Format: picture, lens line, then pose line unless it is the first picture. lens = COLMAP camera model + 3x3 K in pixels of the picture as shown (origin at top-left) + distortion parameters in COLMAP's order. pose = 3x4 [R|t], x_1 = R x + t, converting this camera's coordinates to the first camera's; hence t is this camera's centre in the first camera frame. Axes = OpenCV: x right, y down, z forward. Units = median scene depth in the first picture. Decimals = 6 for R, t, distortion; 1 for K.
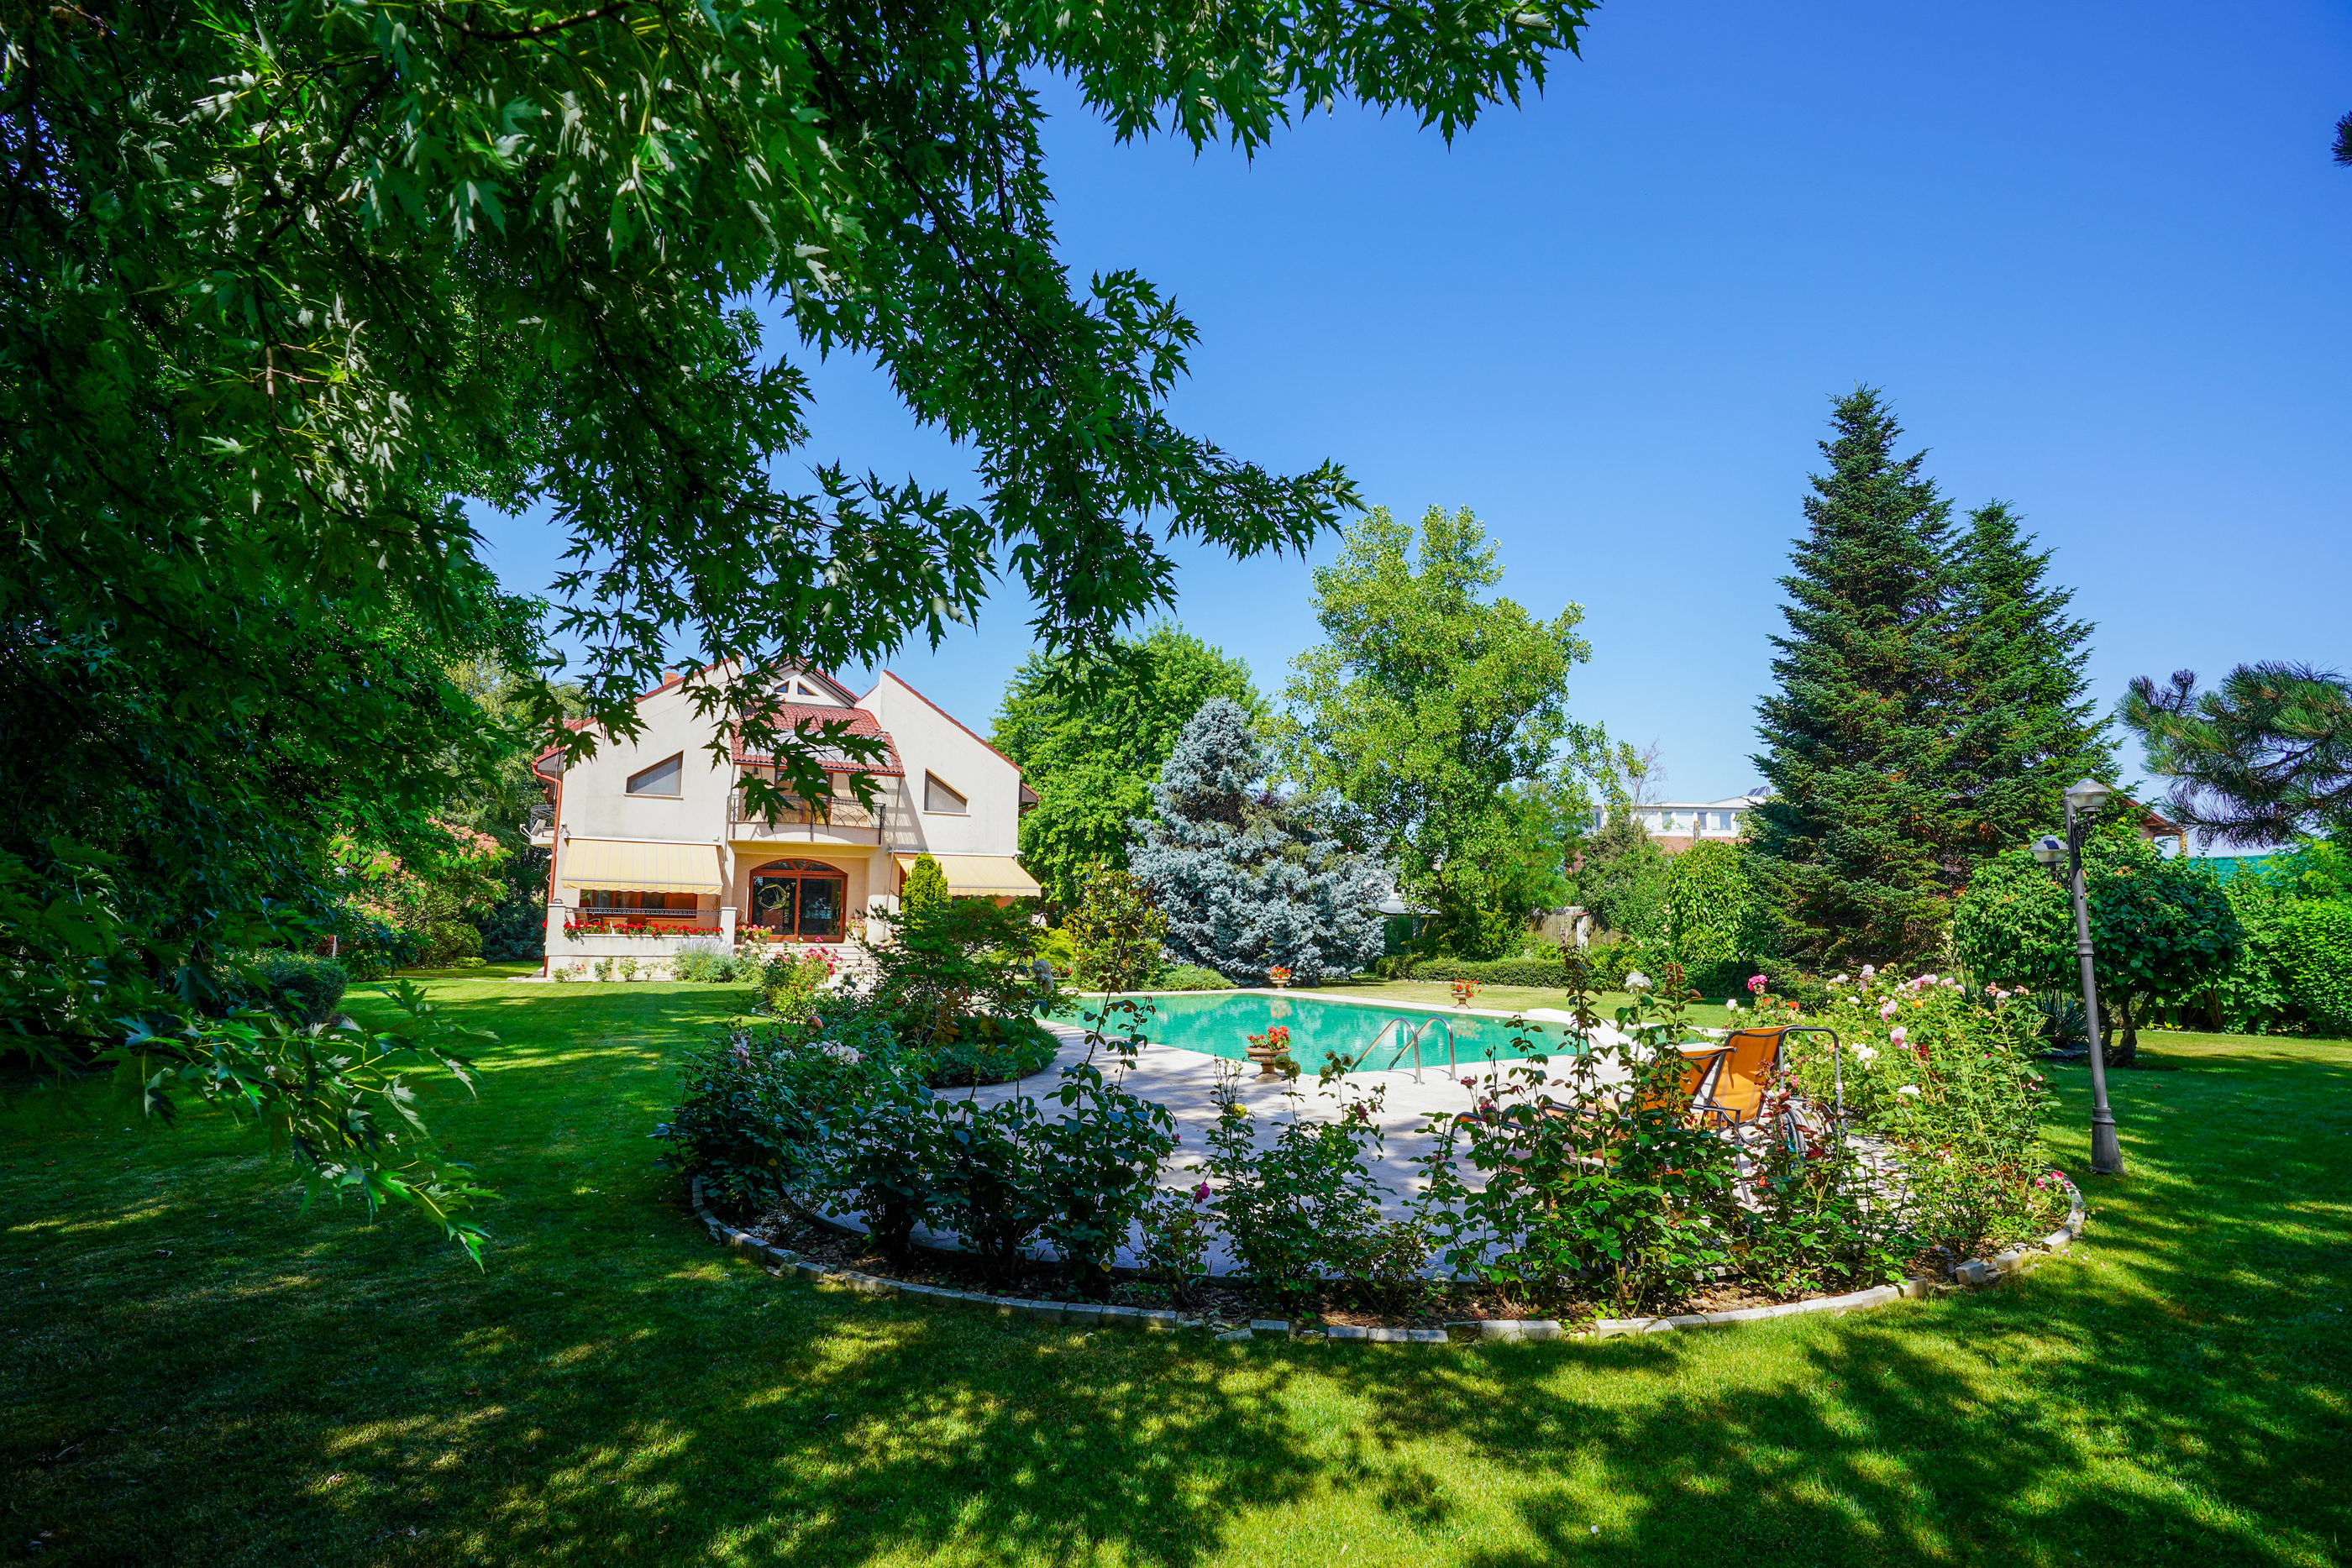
lens RADIAL K [[1084.8, 0, 1160.6], [0, 1084.8, 790.3], [0, 0, 1]] dist [-0.065161, 0.024576]
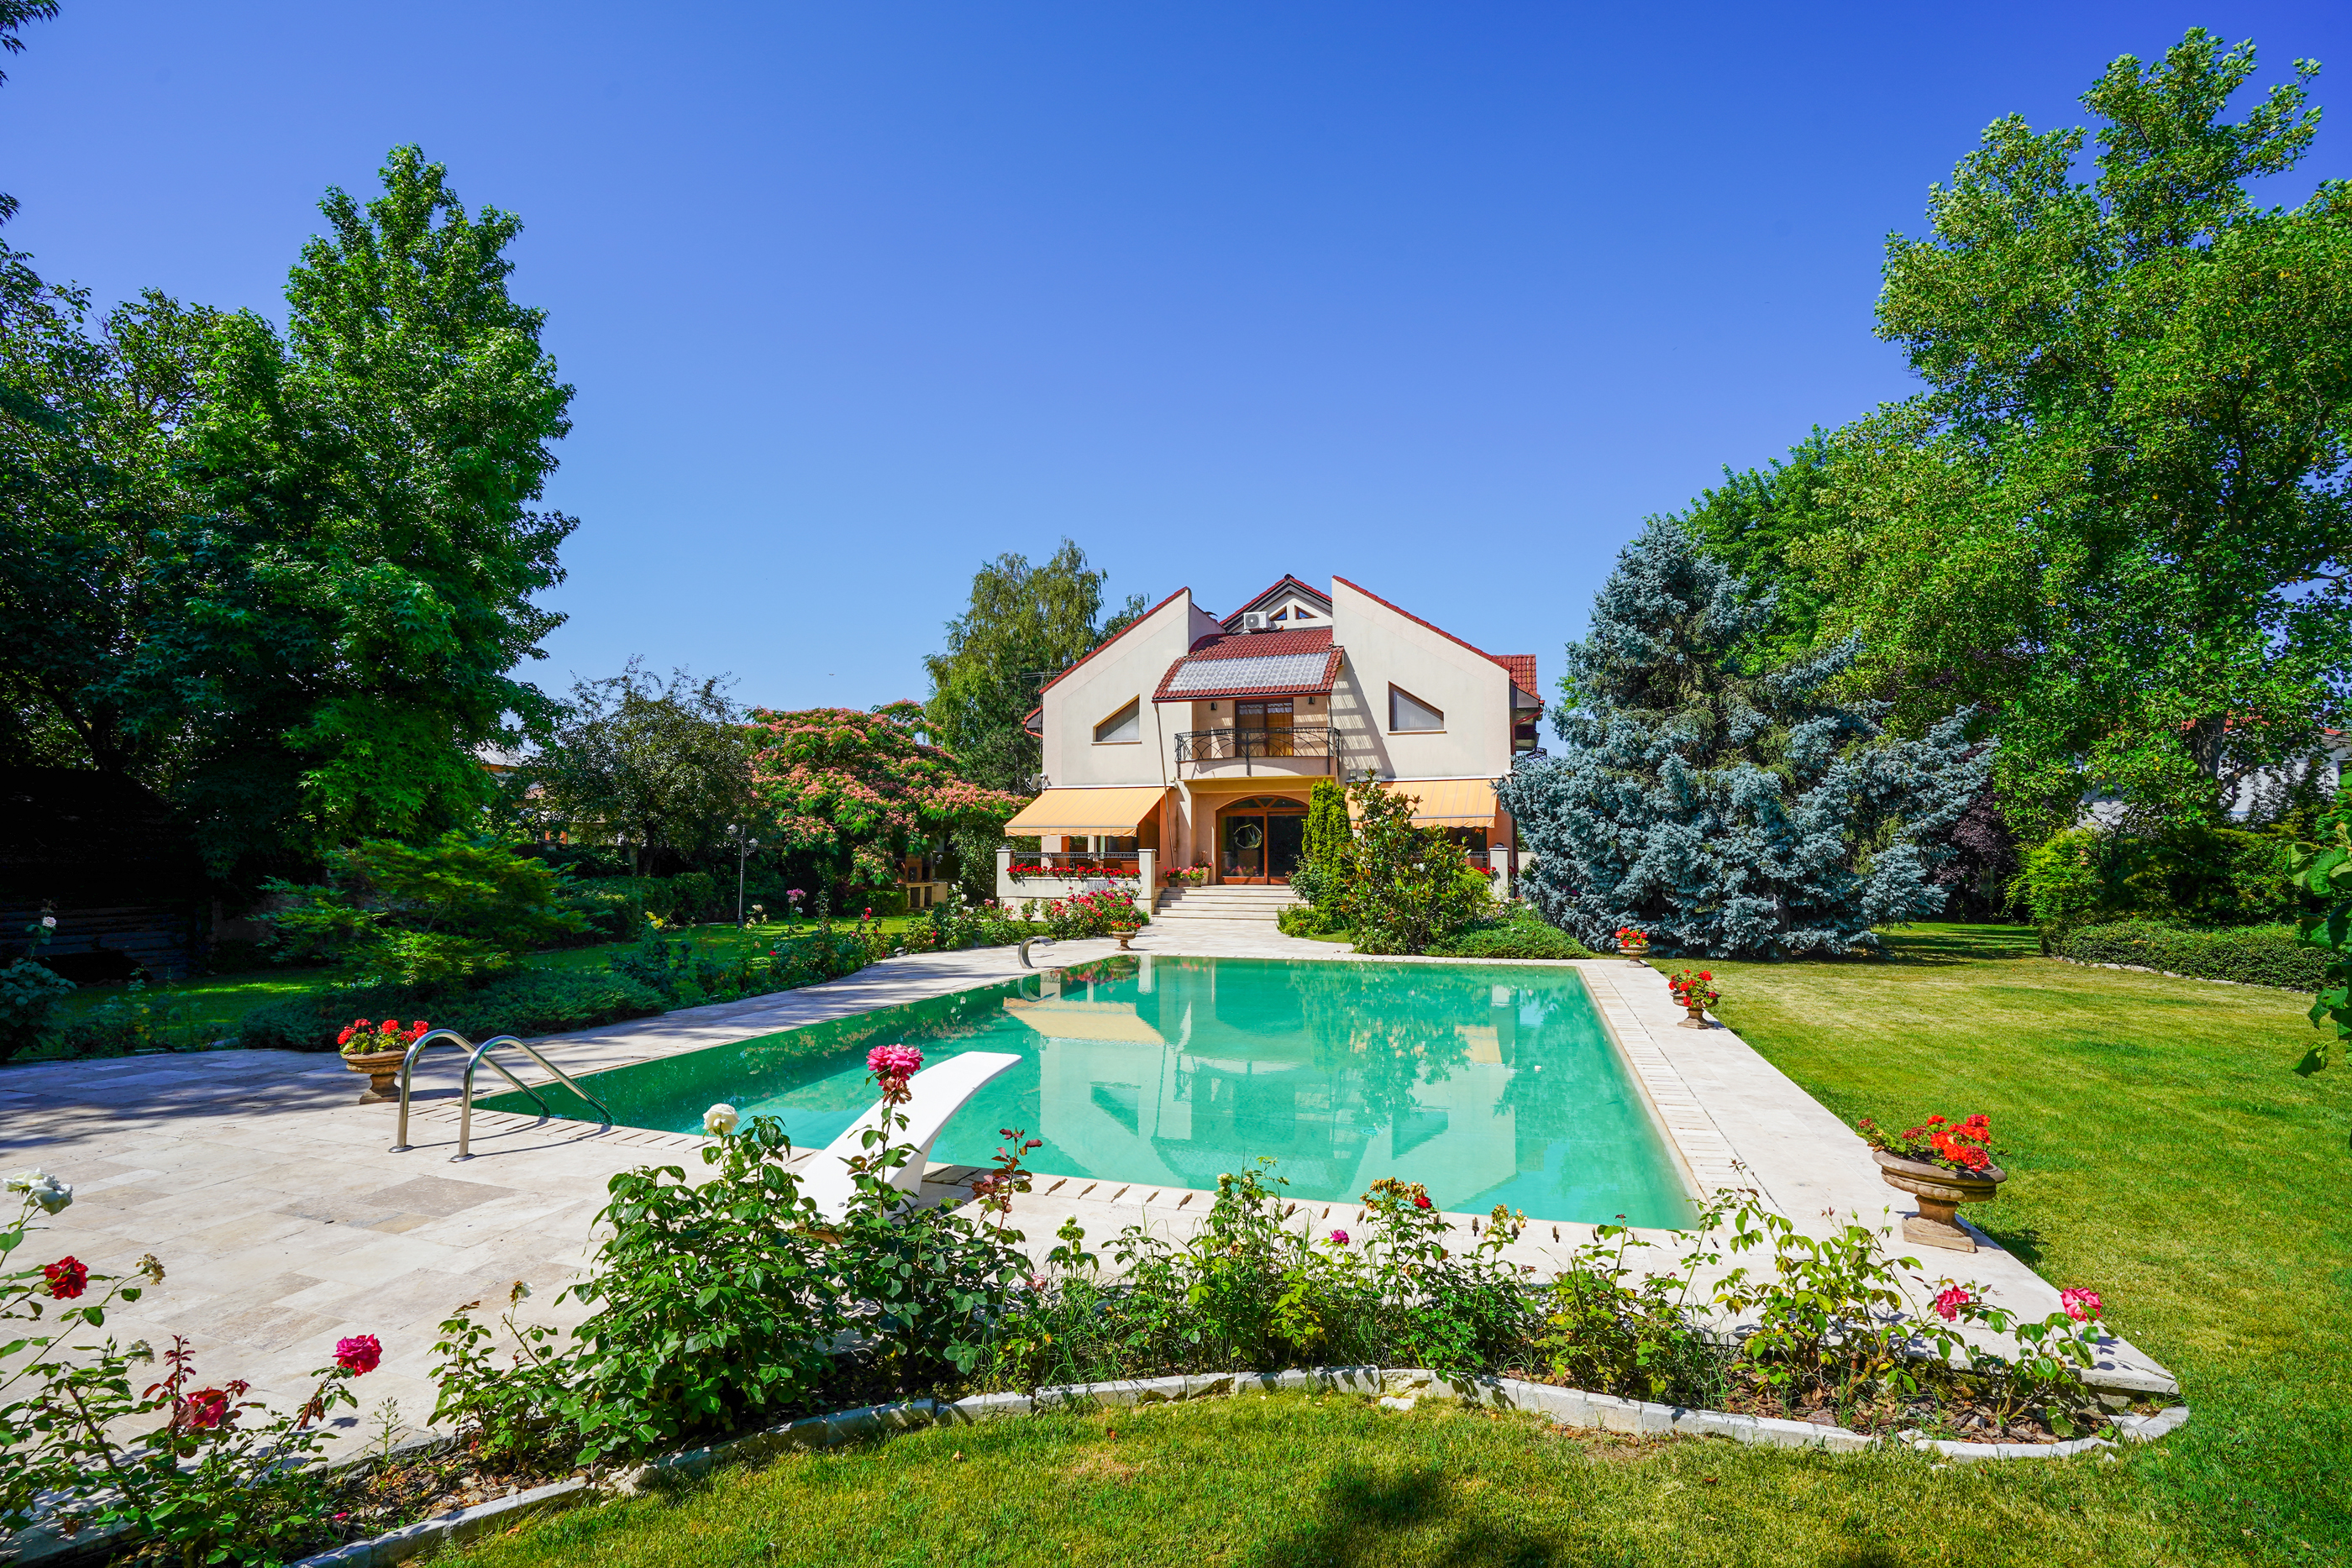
lens RADIAL K [[1084.8, 0, 1160.6], [0, 1084.8, 790.3], [0, 0, 1]] dist [-0.065161, 0.024576]
pose [[0.689963, -0.054827, -0.721765, 0.281266], [0.095974, 0.995253, 0.016144, 0.035416], [0.717454, -0.080409, 0.691950, 0.285262]]
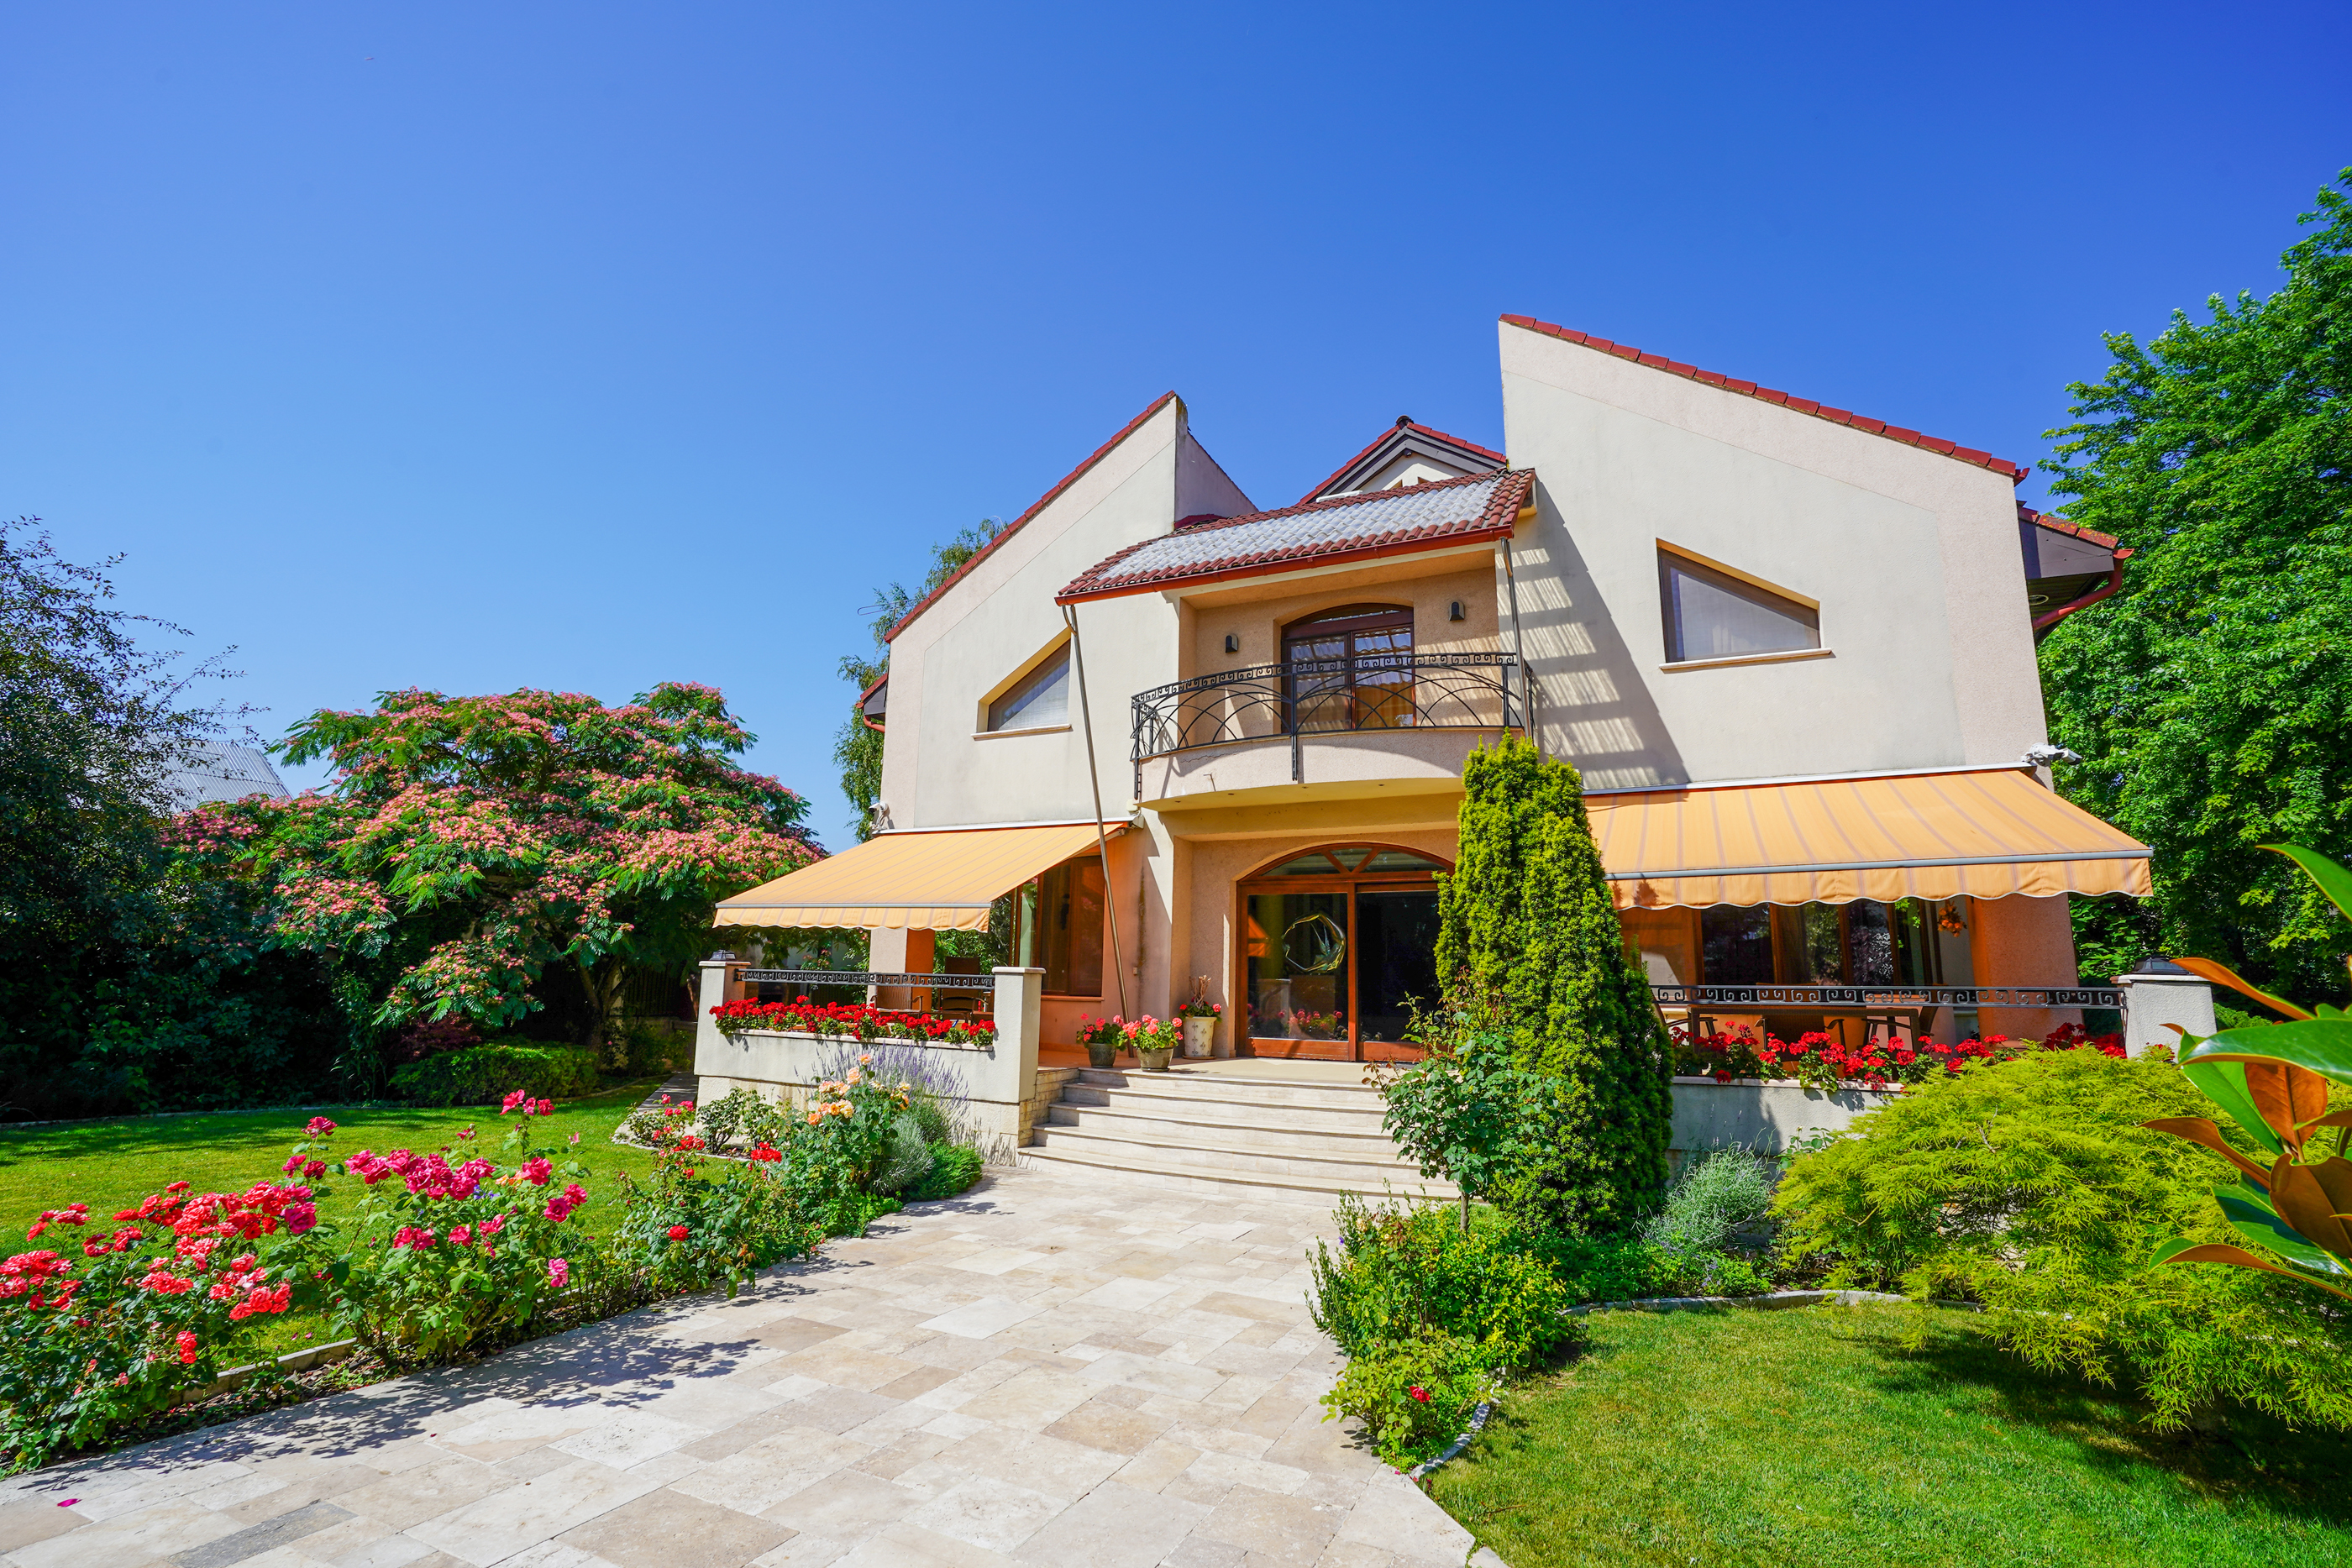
lens RADIAL K [[1084.8, 0, 1160.6], [0, 1084.8, 790.3], [0, 0, 1]] dist [-0.065161, 0.024576]
pose [[0.590684, -0.139572, -0.794740, -0.060132], [0.087085, 0.990201, -0.109174, 0.081596], [0.802190, -0.004723, 0.597051, 0.710677]]
